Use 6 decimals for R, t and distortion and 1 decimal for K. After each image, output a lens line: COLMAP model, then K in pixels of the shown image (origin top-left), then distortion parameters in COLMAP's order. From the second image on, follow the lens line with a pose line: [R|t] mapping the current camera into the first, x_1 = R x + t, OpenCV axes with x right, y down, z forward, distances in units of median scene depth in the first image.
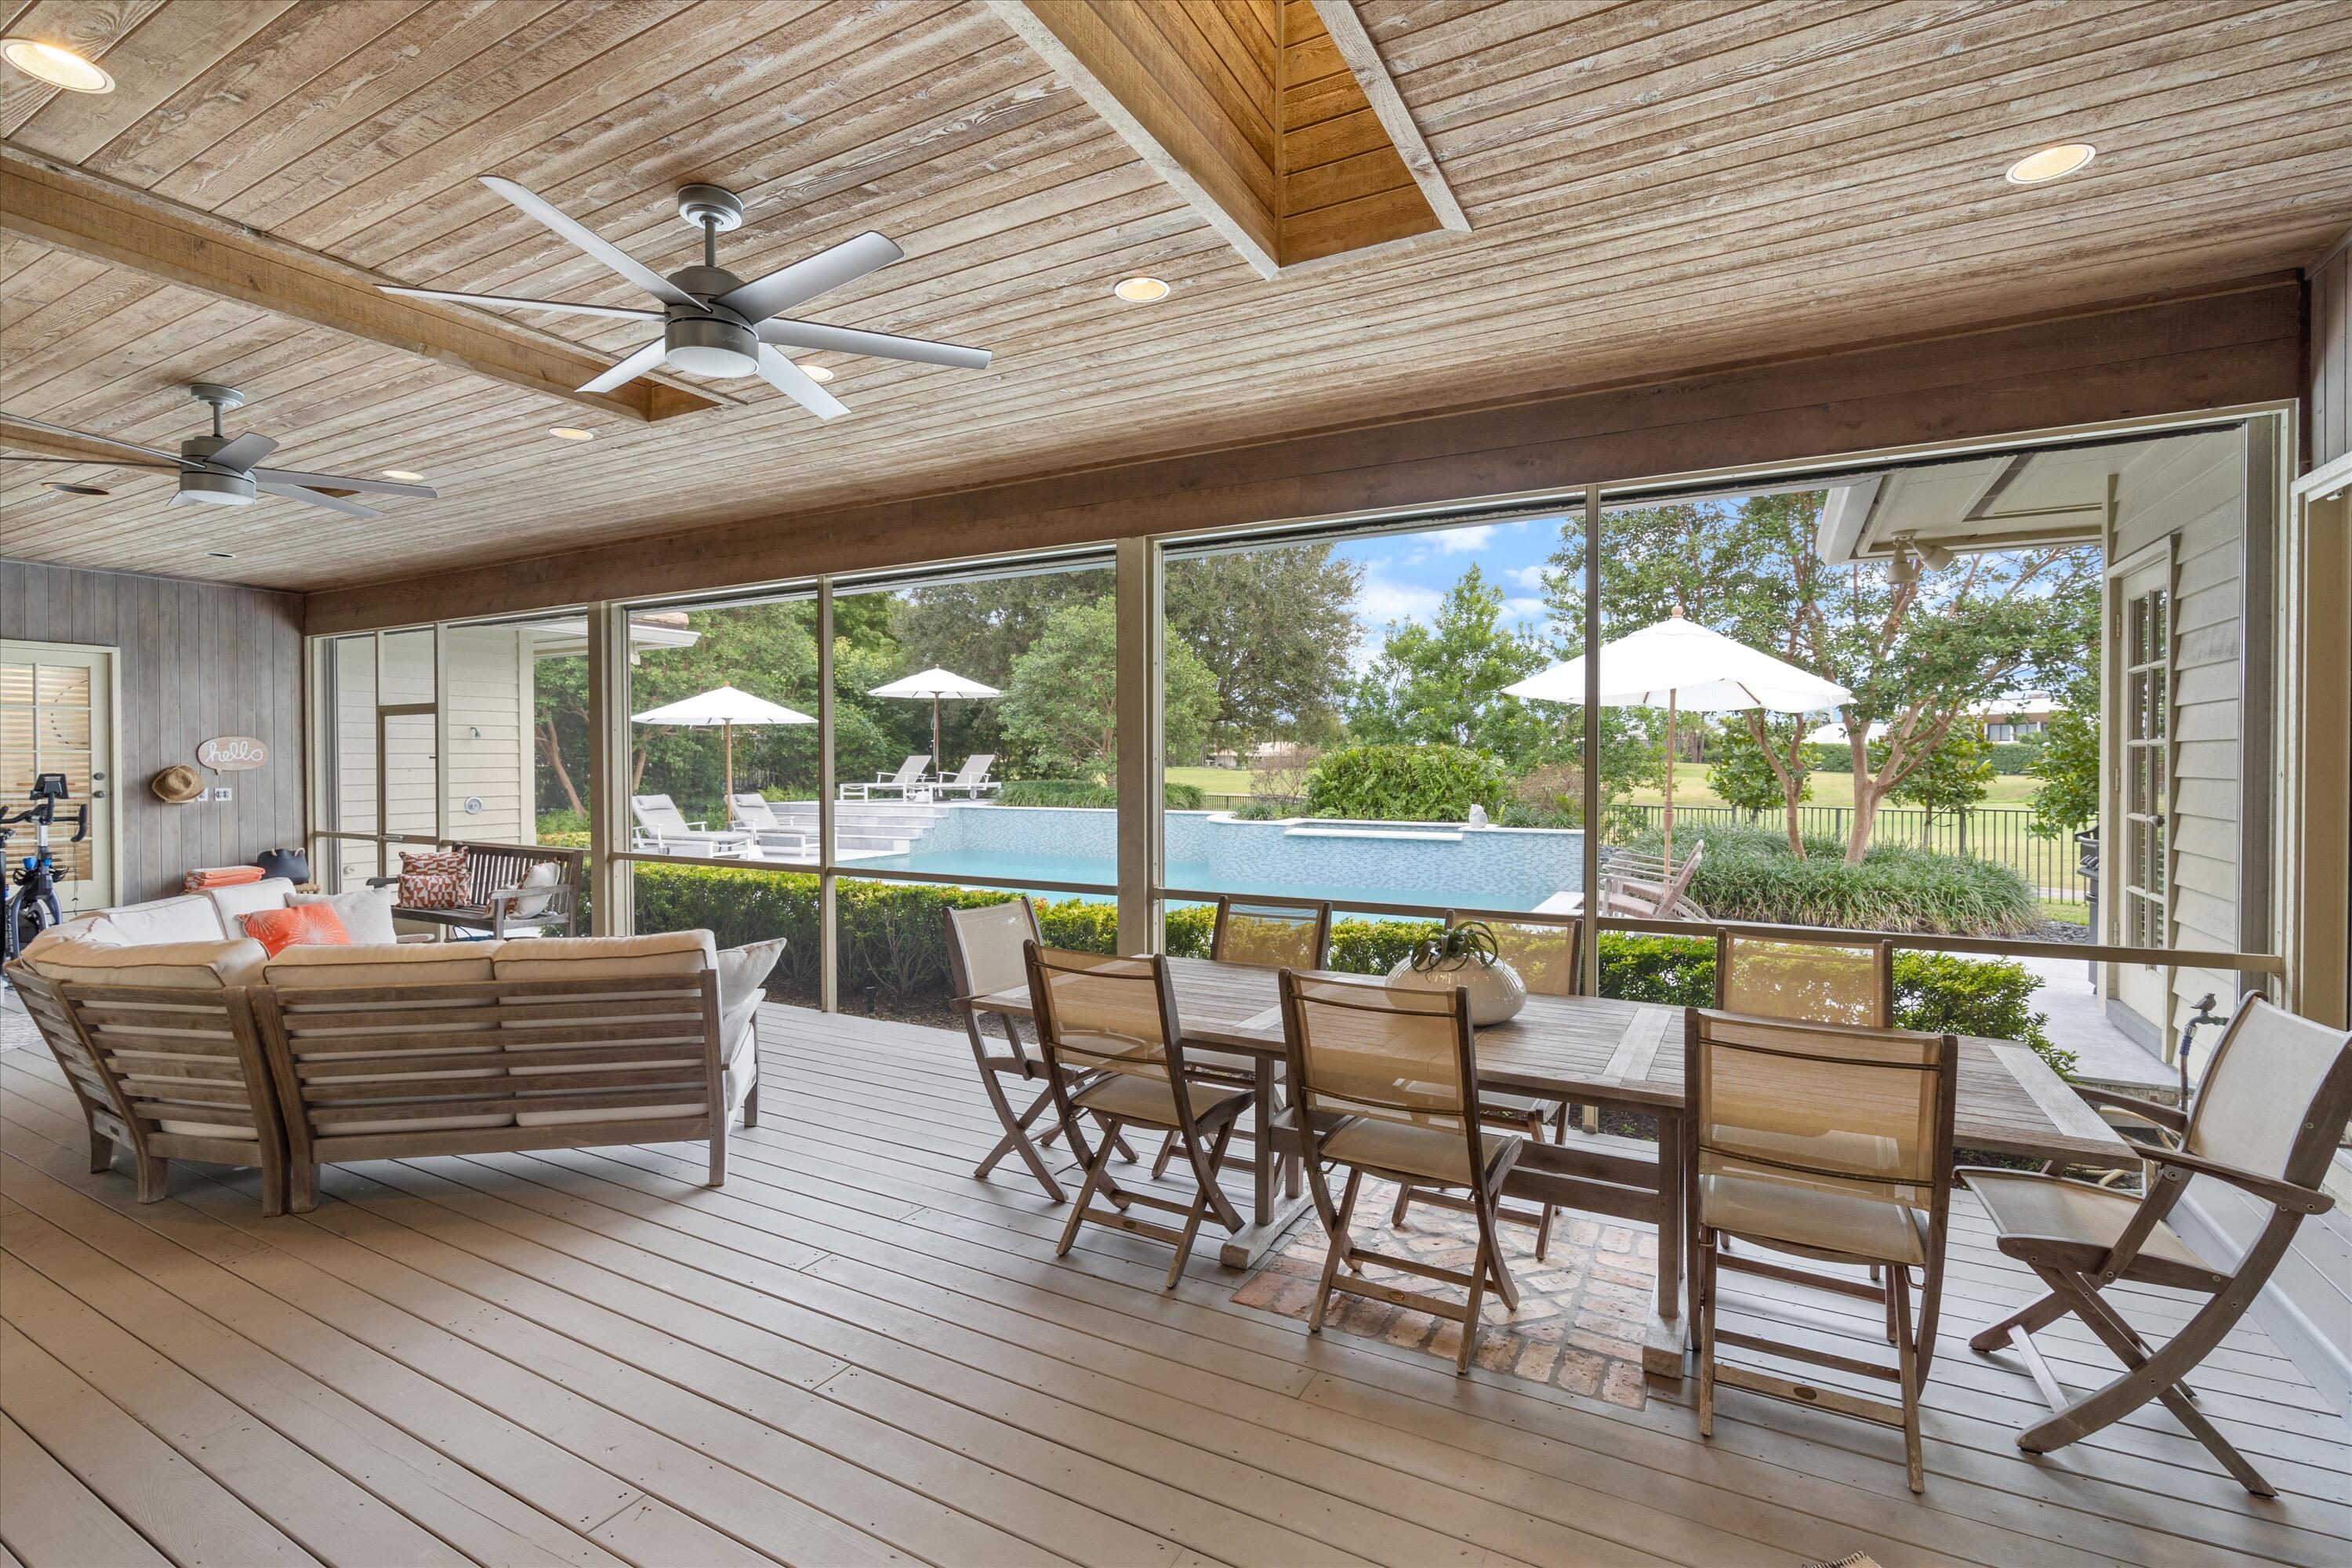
lens RADIAL K [[1068.5, 0, 1176.8], [0, 1068.5, 771.9], [0, 0, 1]] dist [-0.004602, -0.000090]
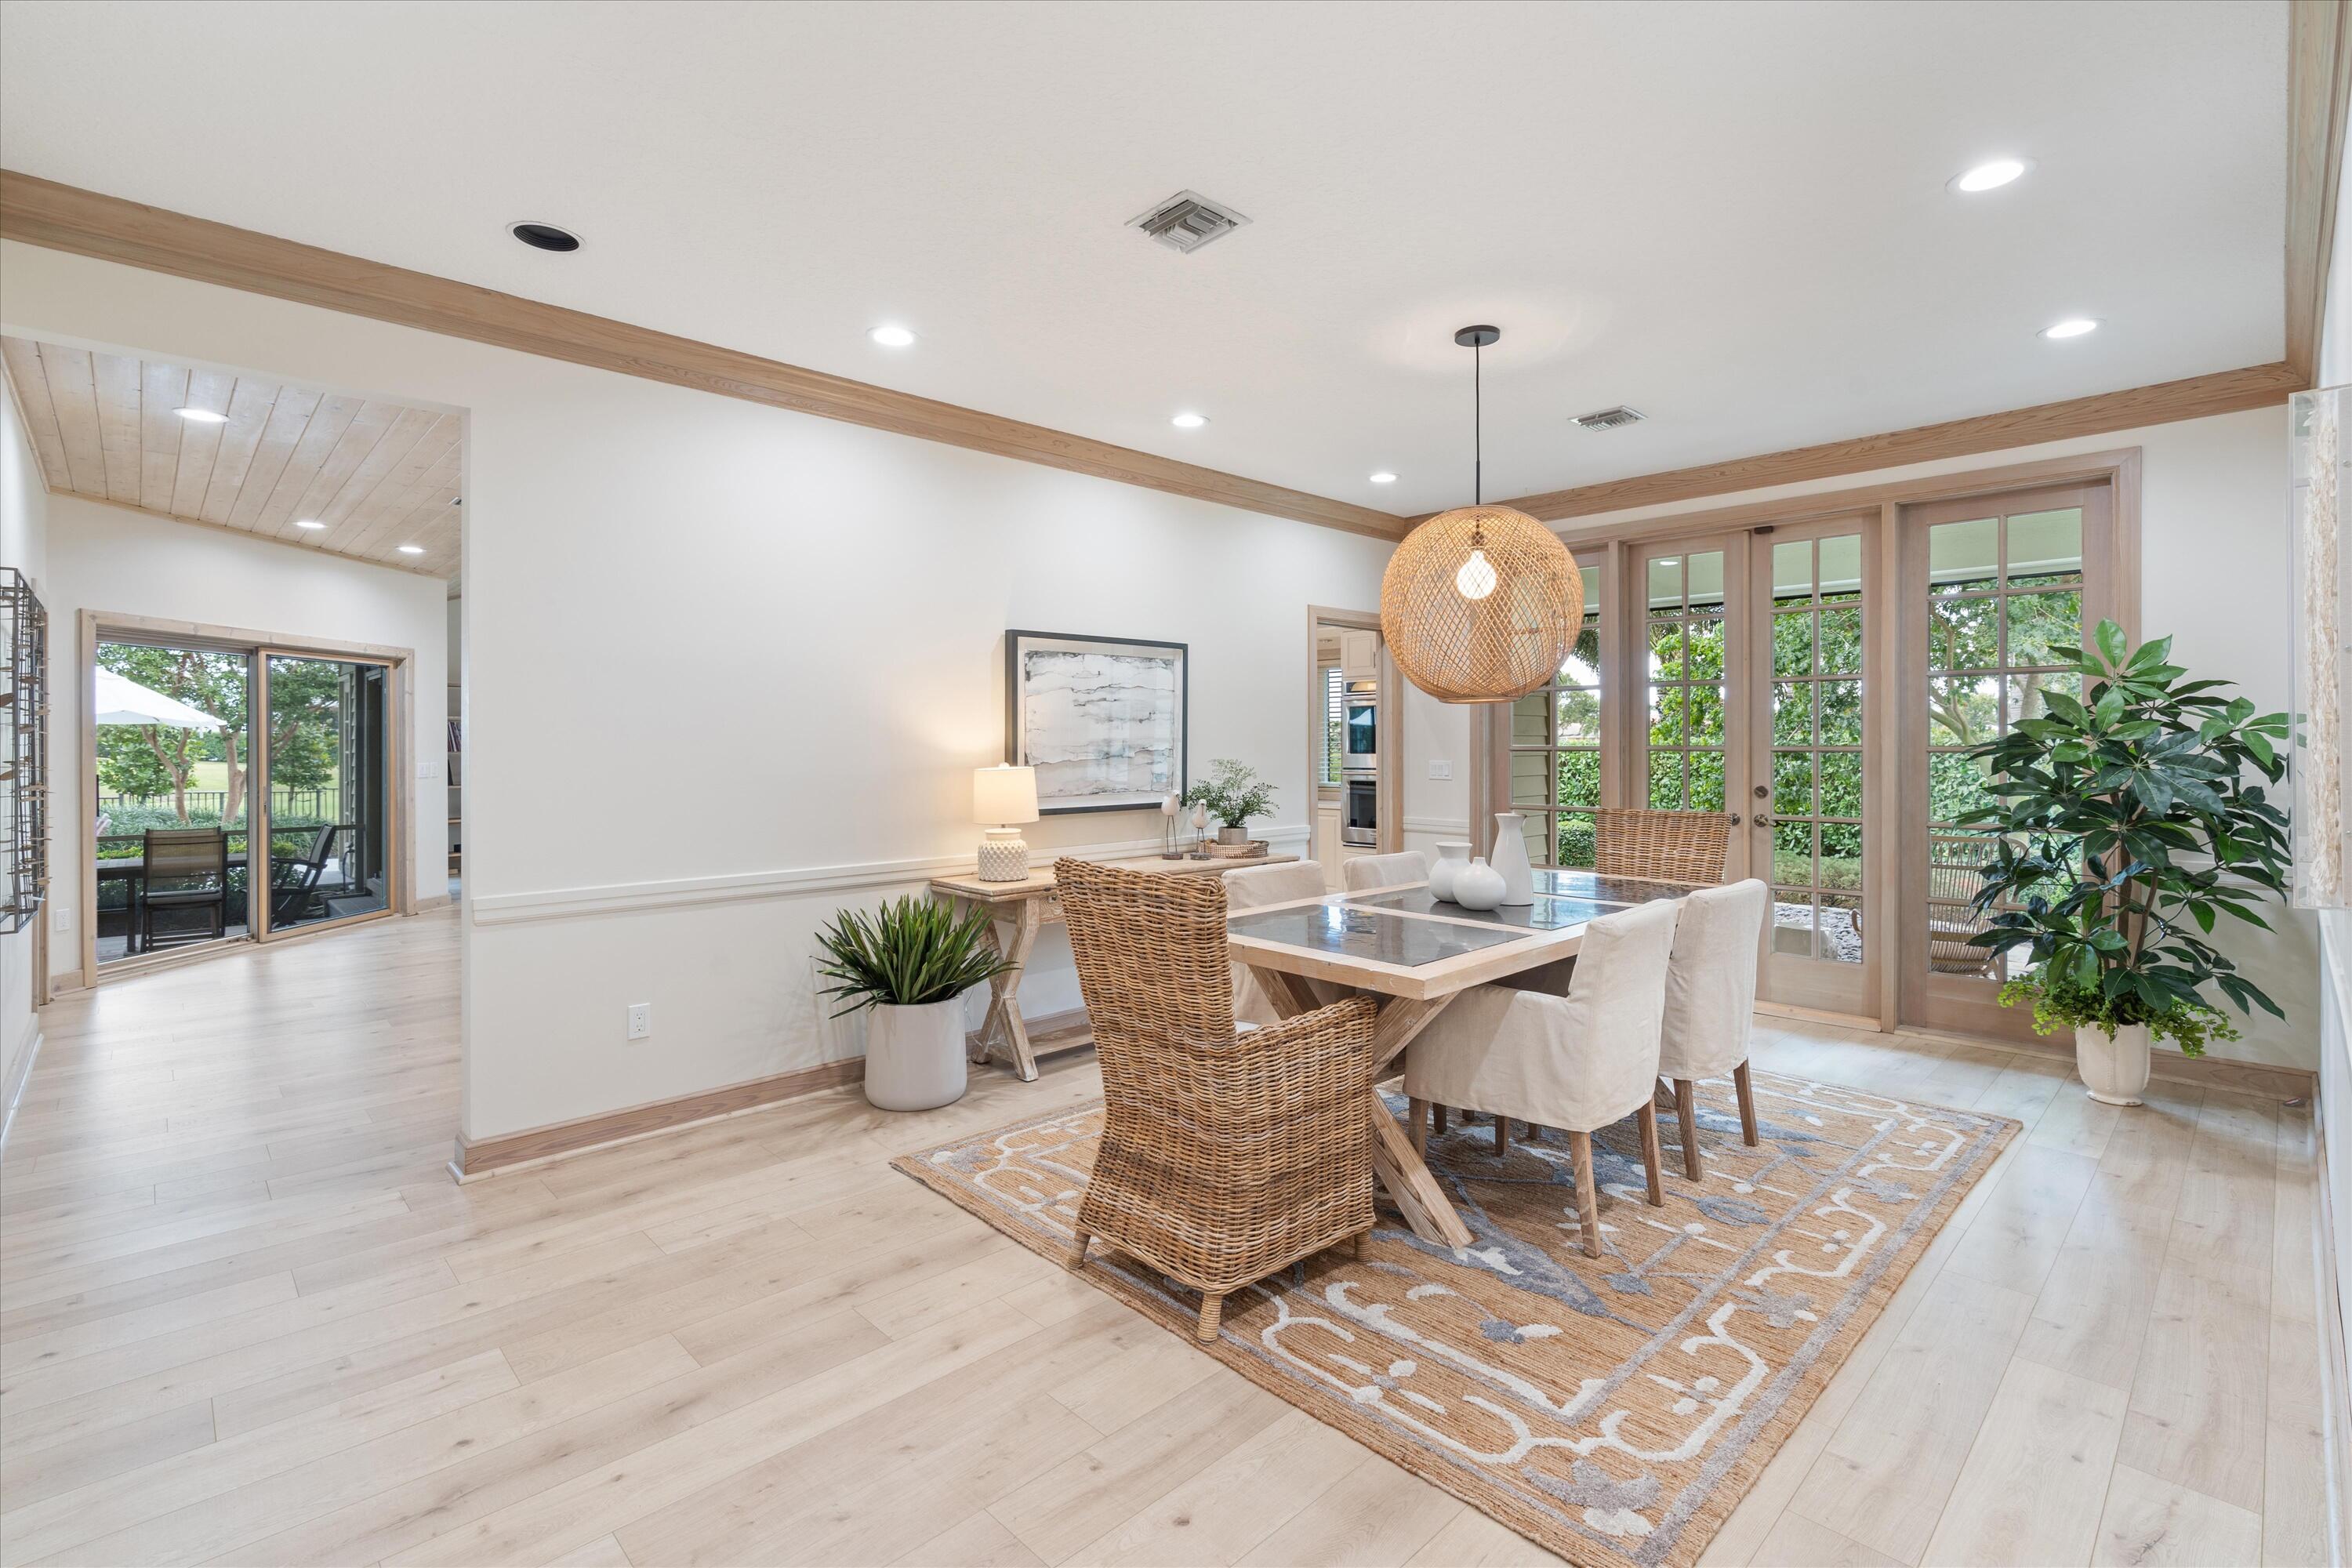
lens RADIAL K [[1068.5, 0, 1178.4], [0, 1068.5, 738.3], [0, 0, 1]] dist [-0.004602, -0.000090]
pose [[0.290019, 0.006757, 0.956997, -0.326635], [0.012762, 0.999859, -0.010927, -0.002944], [-0.956936, 0.015382, 0.289892, -0.568131]]
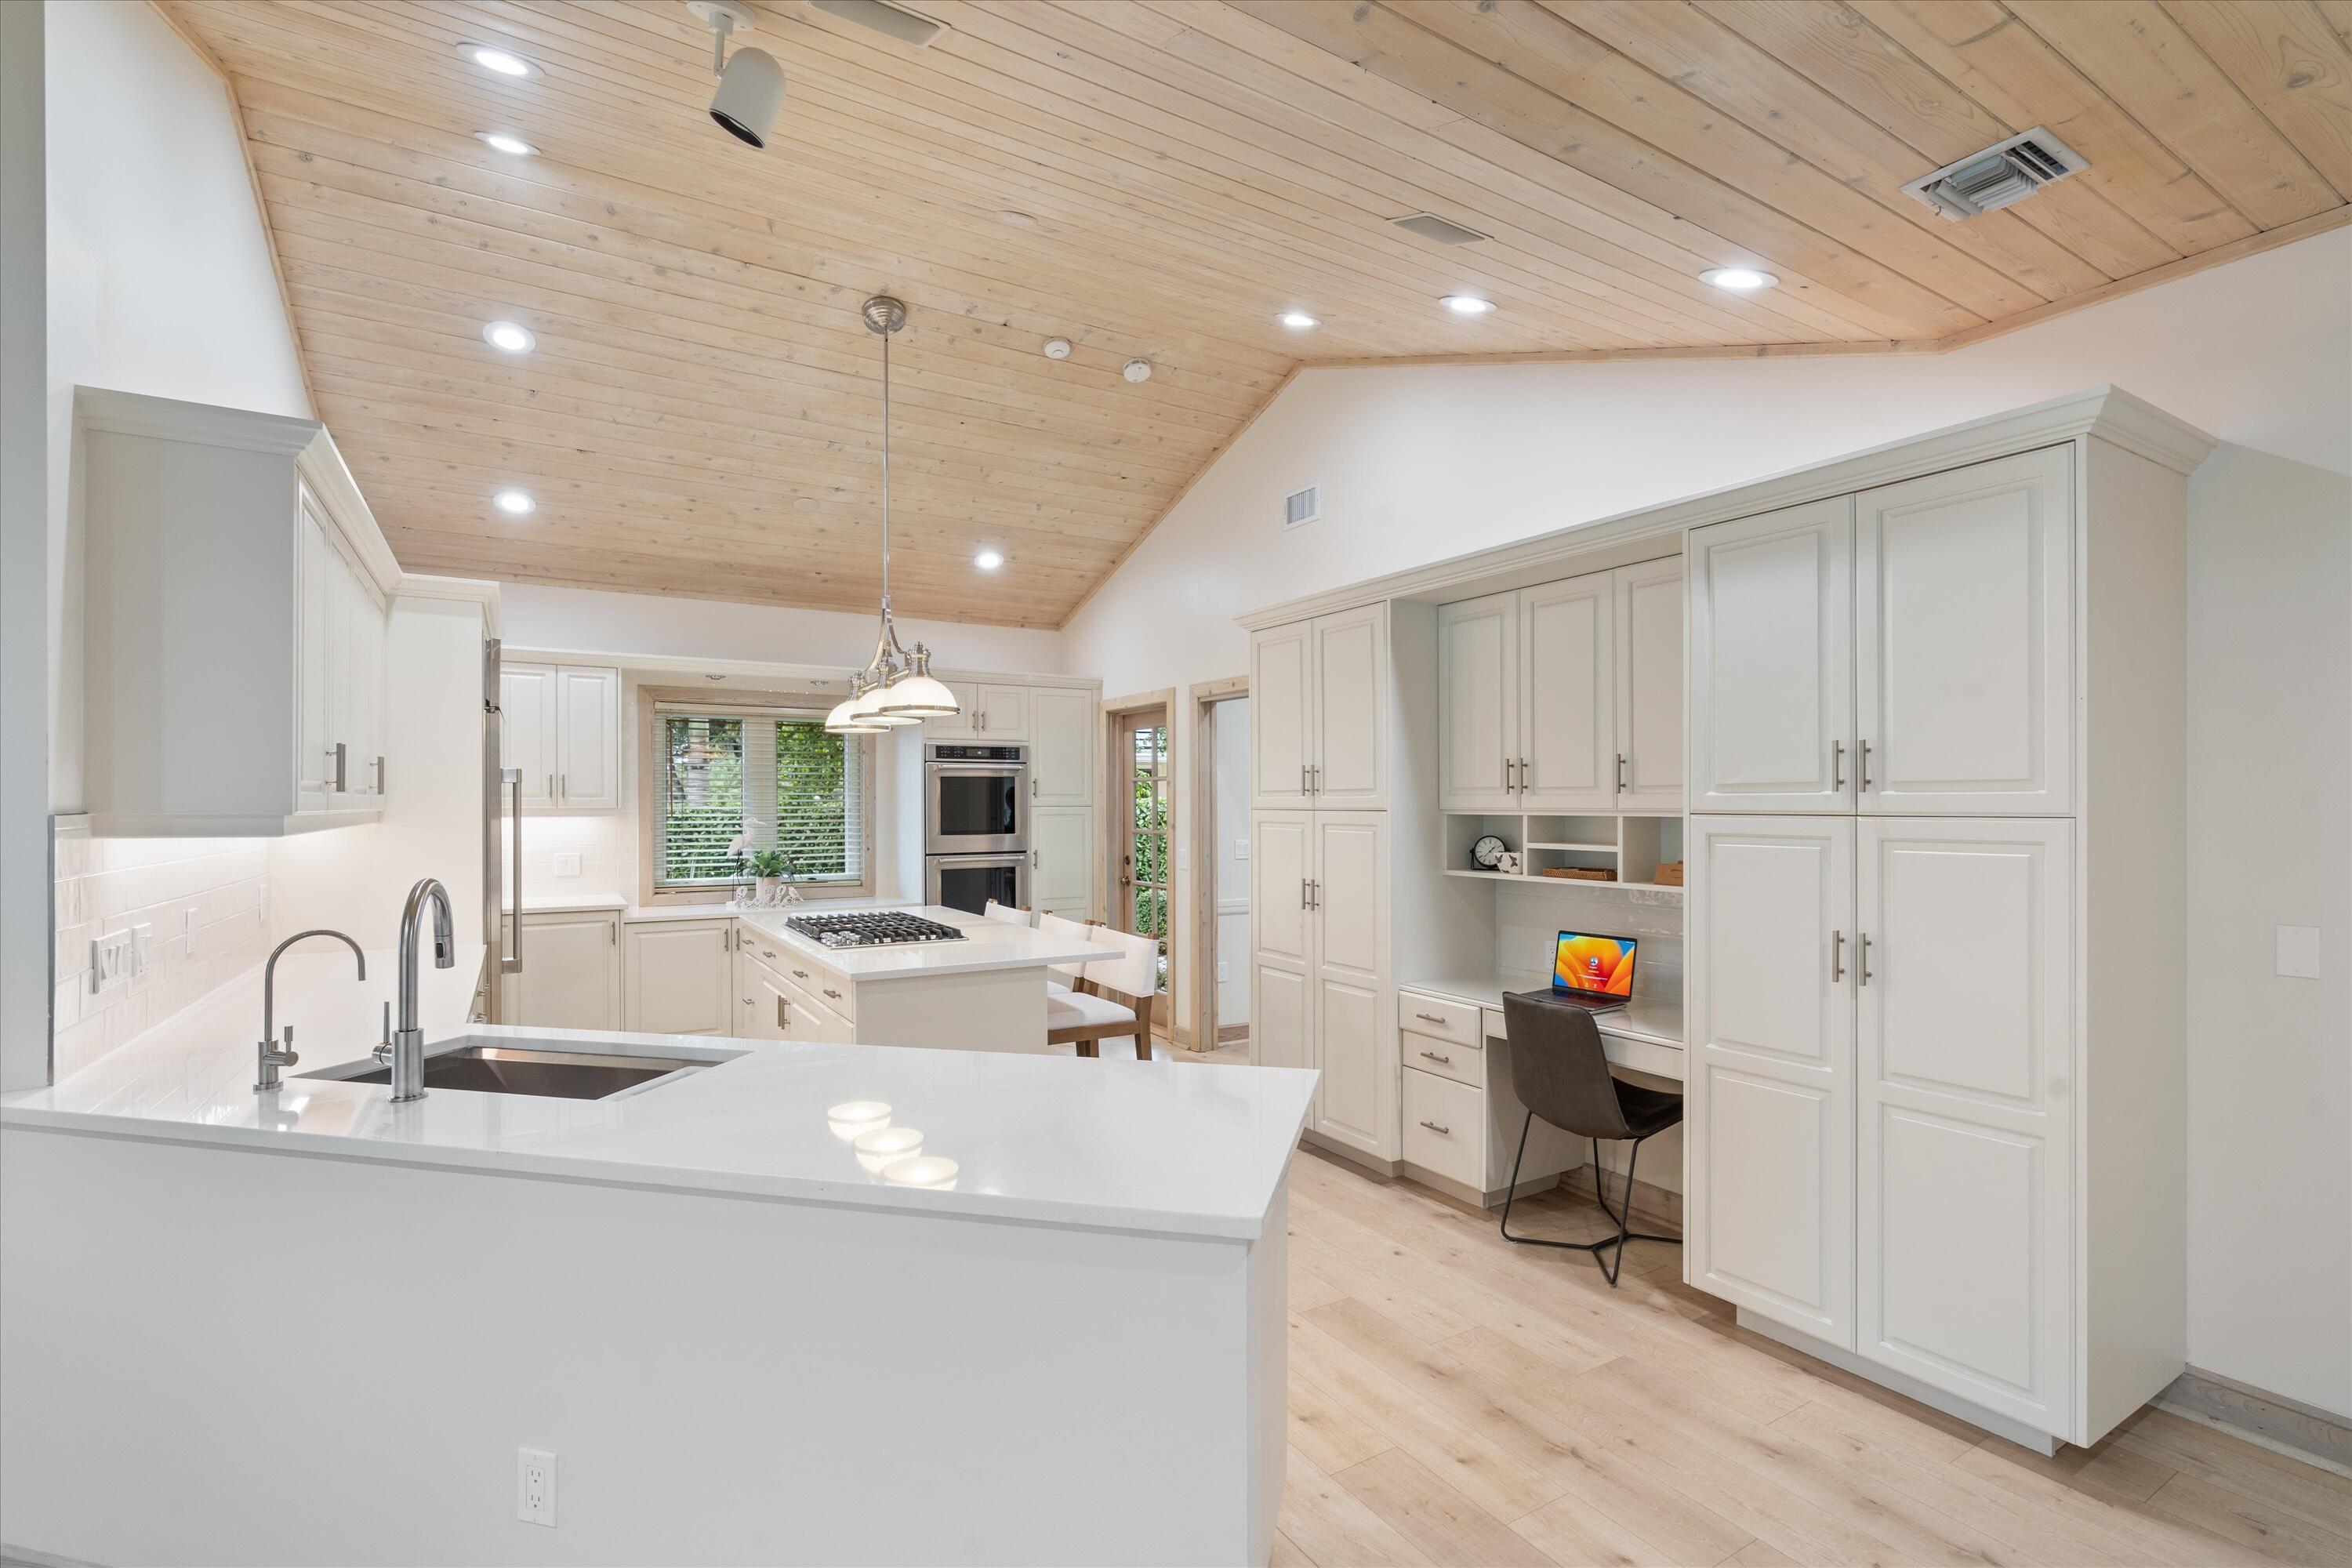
lens RADIAL K [[1068.5, 0, 1176.9], [0, 1068.5, 800.3], [0, 0, 1]] dist [-0.004602, -0.000090]
pose [[-0.869399, 0.003916, 0.494094, -0.029684], [0.008168, 0.999946, 0.006447, -0.018248], [-0.494042, 0.009641, -0.869384, -0.094827]]
